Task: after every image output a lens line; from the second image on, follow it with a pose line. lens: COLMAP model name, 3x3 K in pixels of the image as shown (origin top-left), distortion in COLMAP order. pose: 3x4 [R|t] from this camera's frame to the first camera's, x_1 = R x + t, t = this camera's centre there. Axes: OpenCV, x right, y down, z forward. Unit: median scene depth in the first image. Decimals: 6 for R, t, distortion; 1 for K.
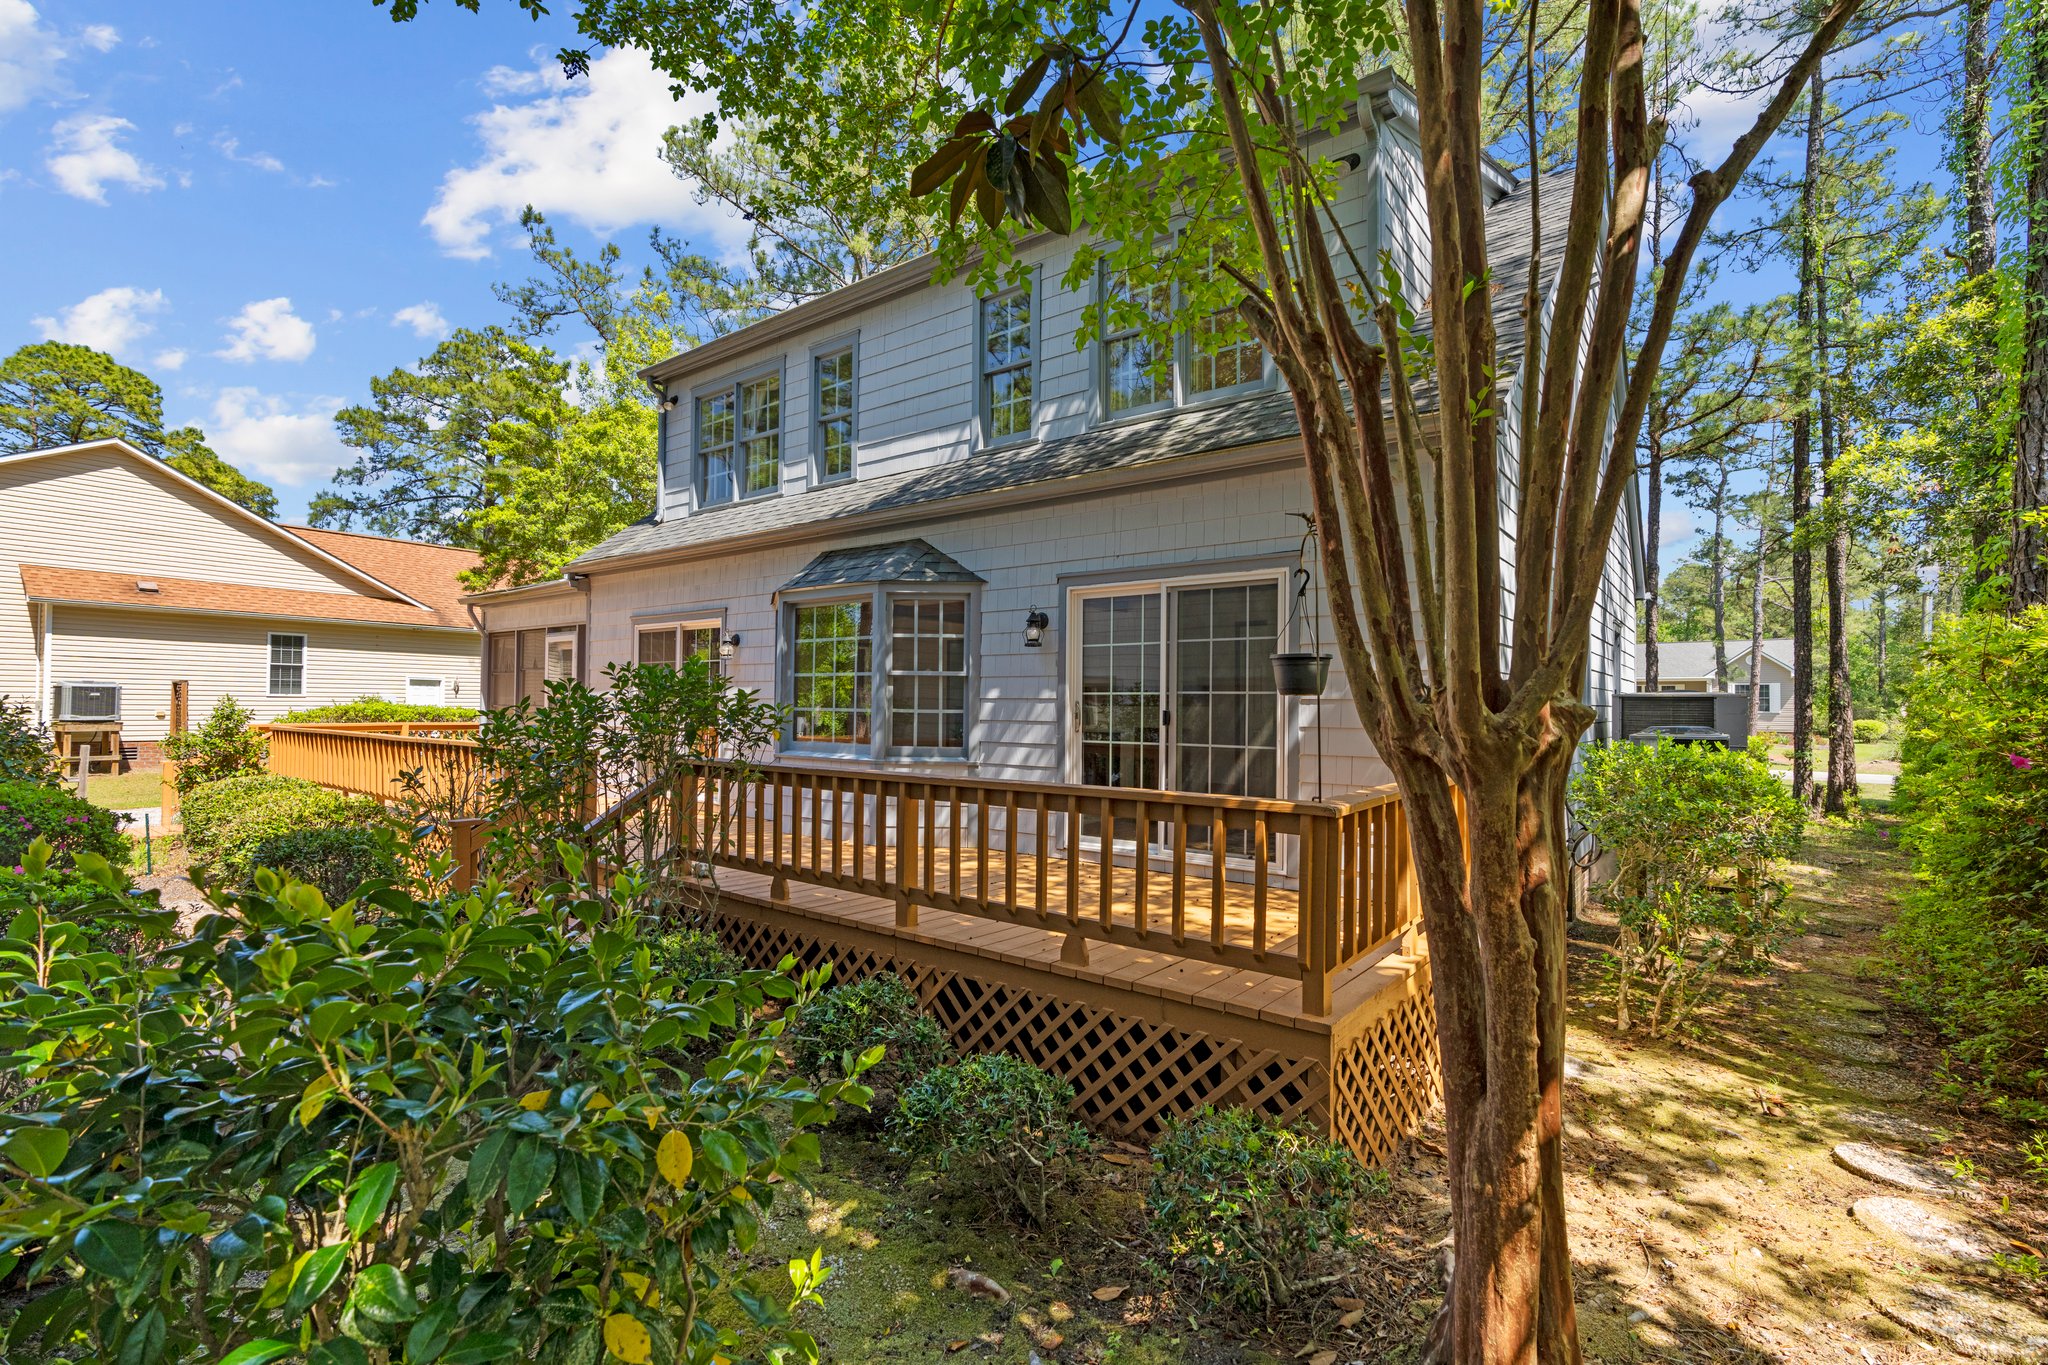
lens RADIAL K [[936.7, 0, 1028.9], [0, 936.7, 694.8], [0, 0, 1]] dist [-0.002577, 0.000436]
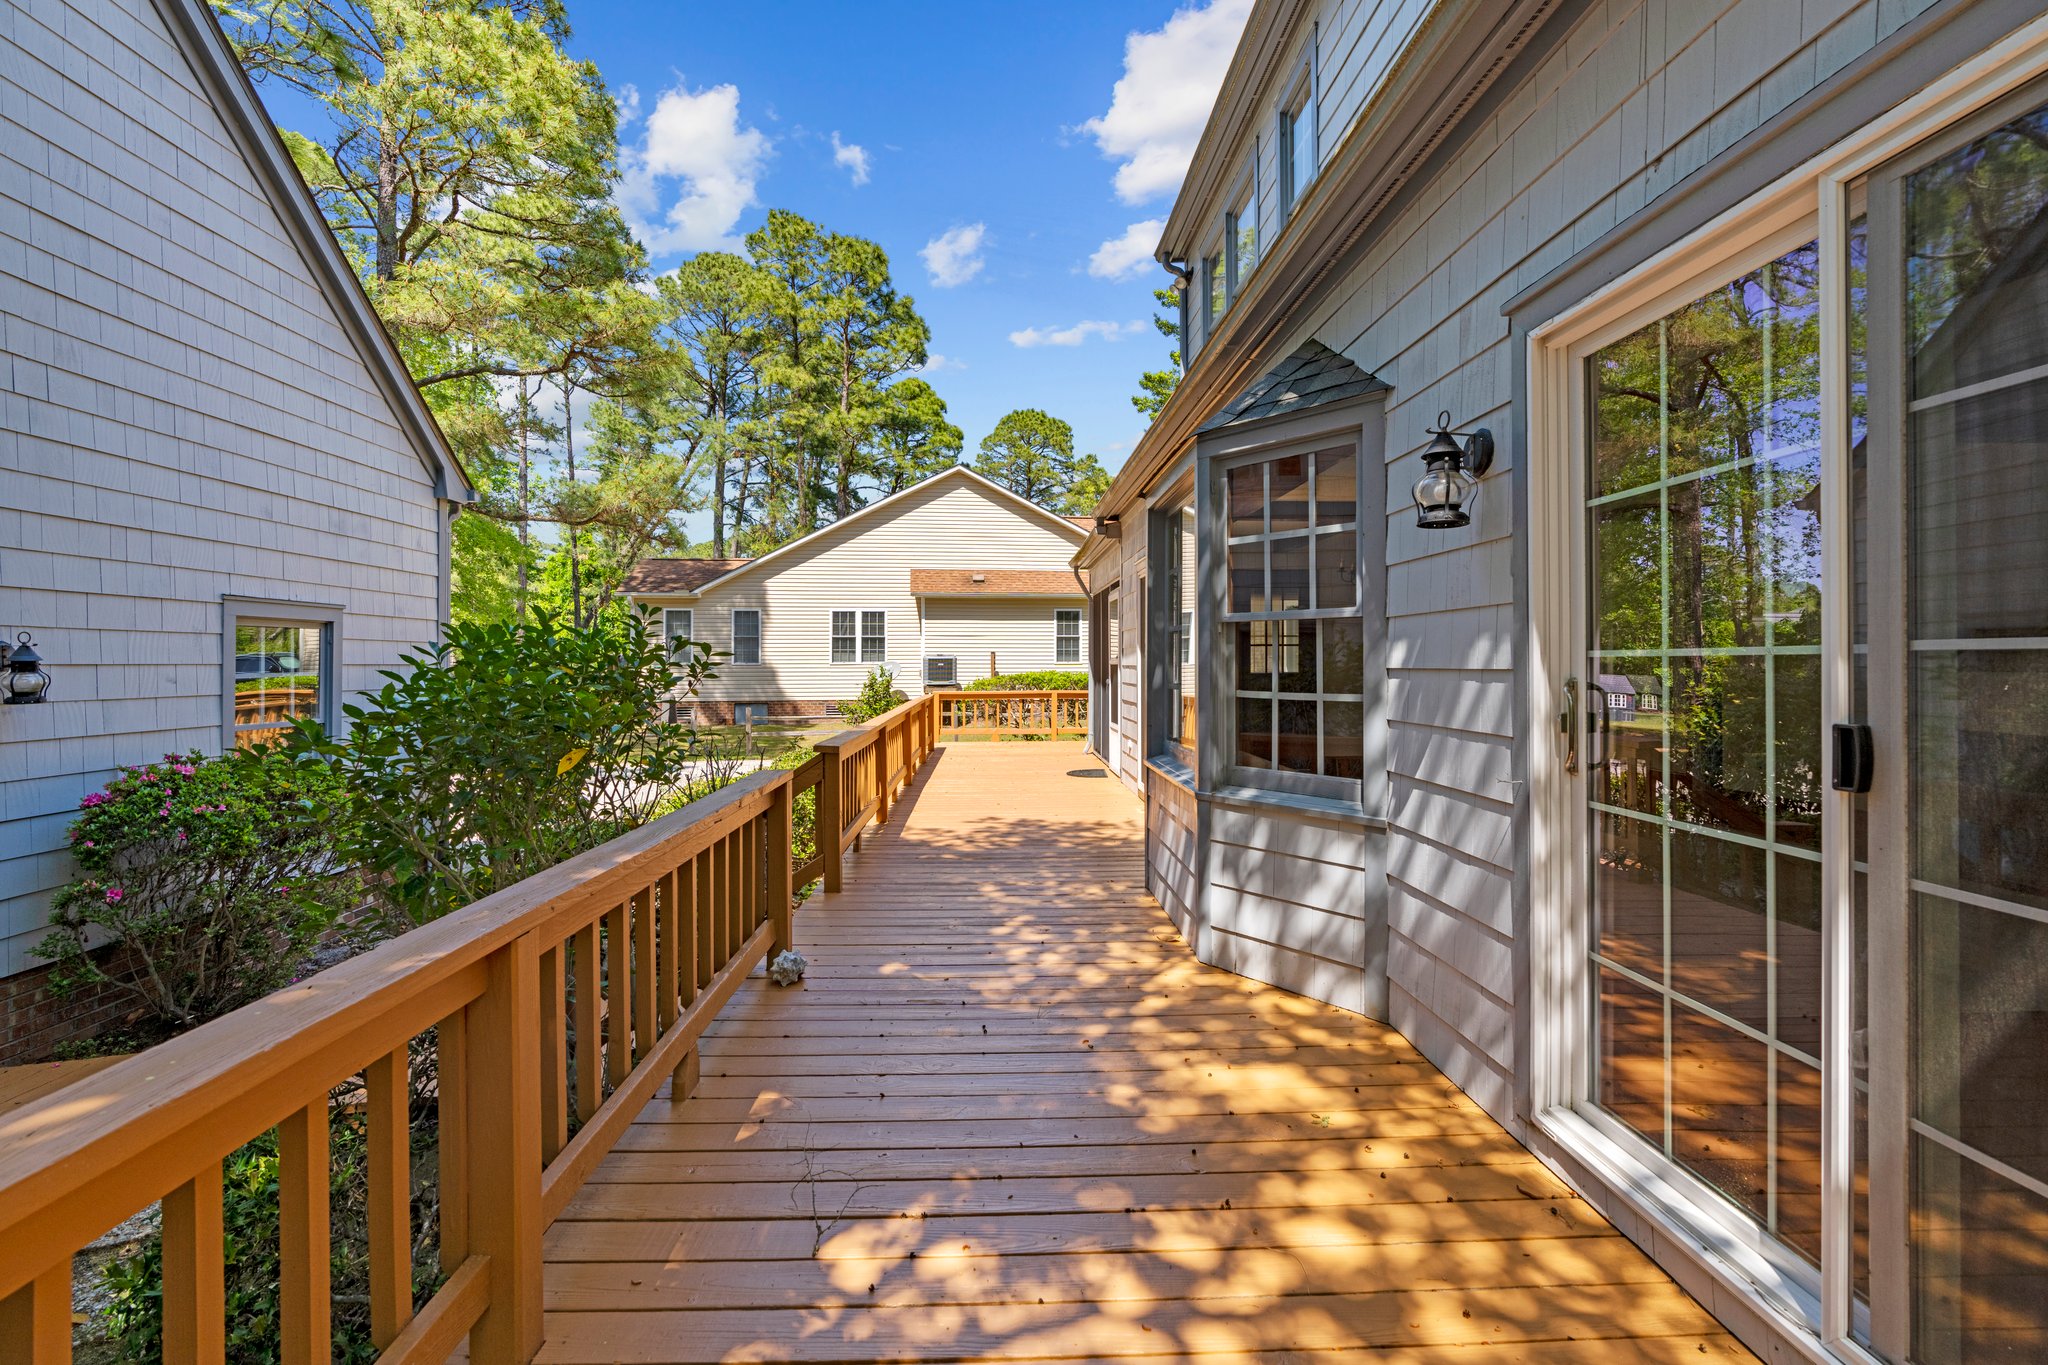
lens RADIAL K [[936.7, 0, 1018.4], [0, 936.7, 667.2], [0, 0, 1]] dist [-0.002577, 0.000436]
pose [[0.643747, -0.006552, -0.765210, 0.064832], [0.015678, 0.999866, 0.004628, -0.000536], [0.765078, -0.014977, 0.643764, 0.235704]]
